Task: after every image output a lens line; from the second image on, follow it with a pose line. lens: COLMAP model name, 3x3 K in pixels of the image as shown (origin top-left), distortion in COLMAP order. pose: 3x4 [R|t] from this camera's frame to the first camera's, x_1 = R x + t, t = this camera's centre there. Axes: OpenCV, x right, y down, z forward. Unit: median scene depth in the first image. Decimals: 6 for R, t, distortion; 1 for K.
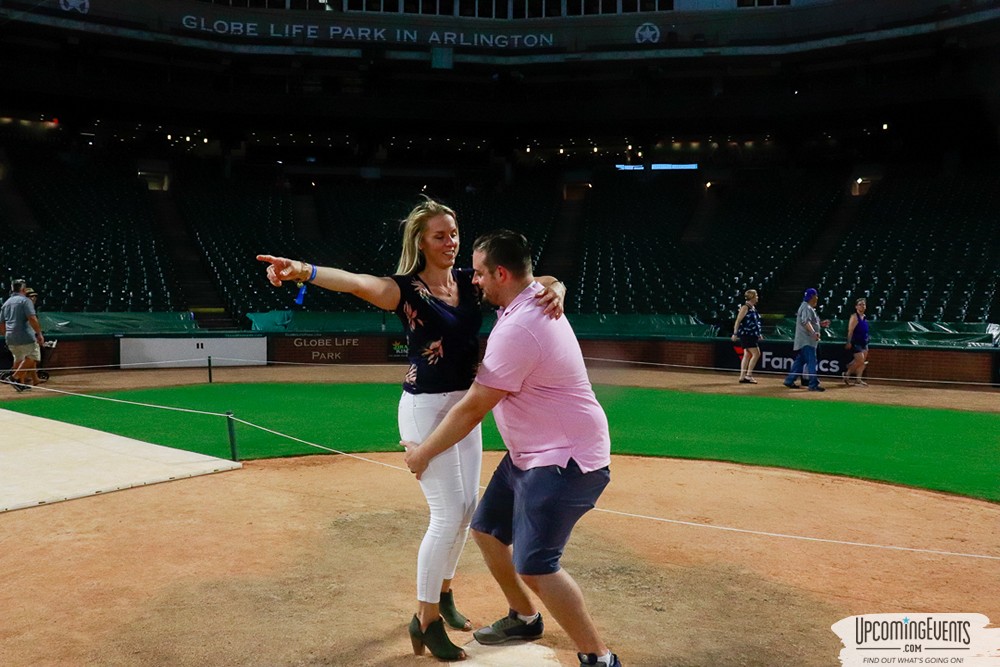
lens RADIAL K [[828.7, 0, 495.5], [0, 828.7, 335.8], [0, 0, 1]] dist [-0.173051, 0.161115]
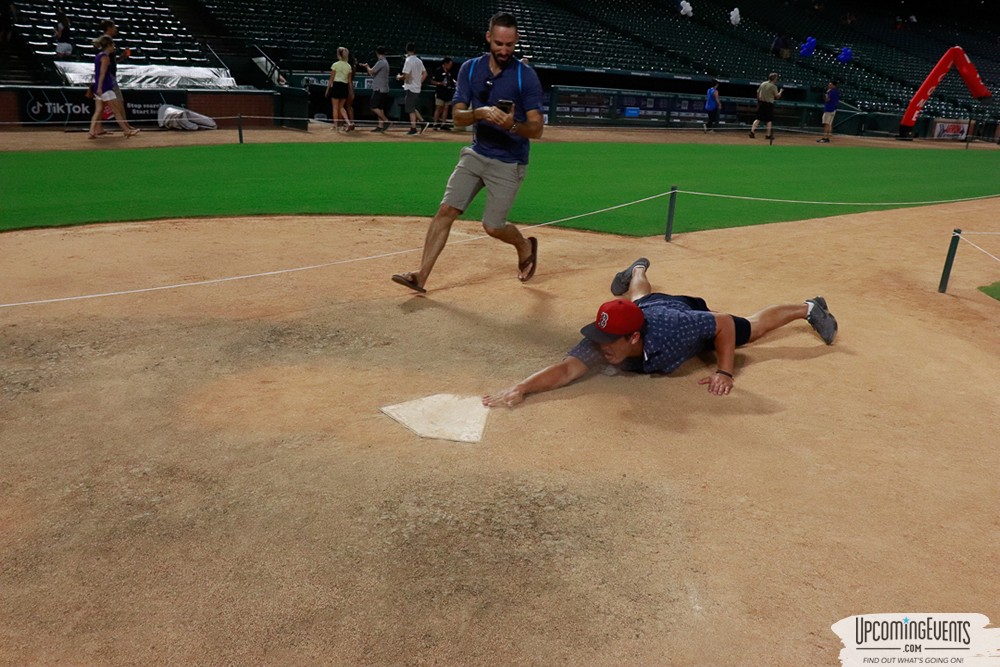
lens RADIAL K [[828.7, 0, 495.5], [0, 828.7, 335.8], [0, 0, 1]] dist [-0.173051, 0.161115]
pose [[0.267777, -0.296207, 0.916819, -0.155678], [-0.014098, 0.950263, 0.311130, -0.002373], [-0.963378, -0.096238, 0.250283, 0.122688]]
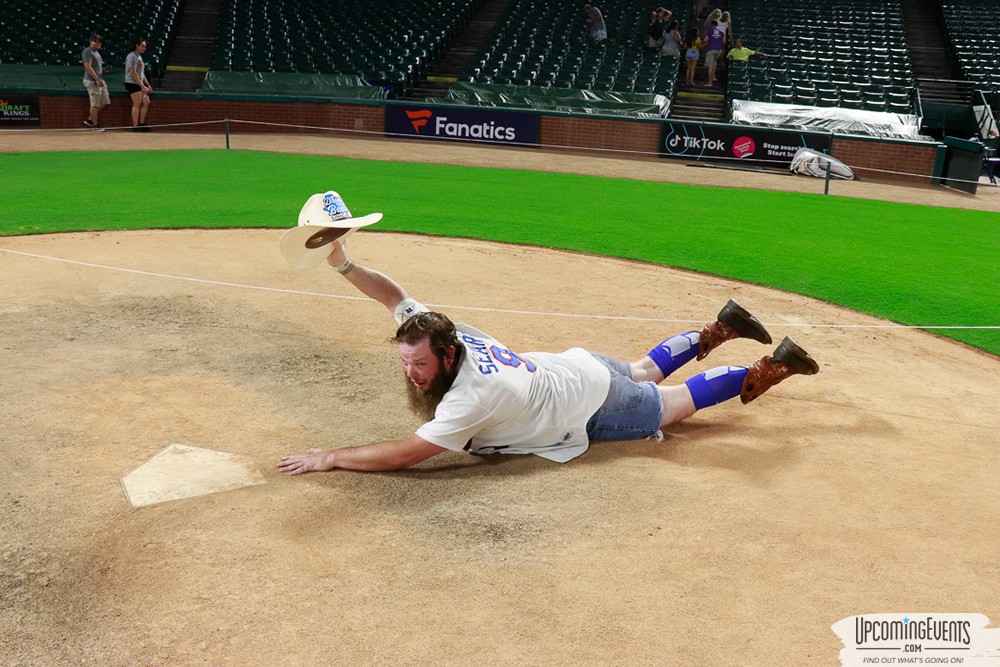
lens RADIAL K [[880.5, 0, 496.2], [0, 880.5, 336.7], [0, 0, 1]] dist [-0.158038, 0.166860]
pose [[0.923060, -0.075071, 0.377259, -0.004586], [-0.026688, 0.965908, 0.257506, 0.003617], [-0.383729, -0.247761, 0.889588, 0.020317]]
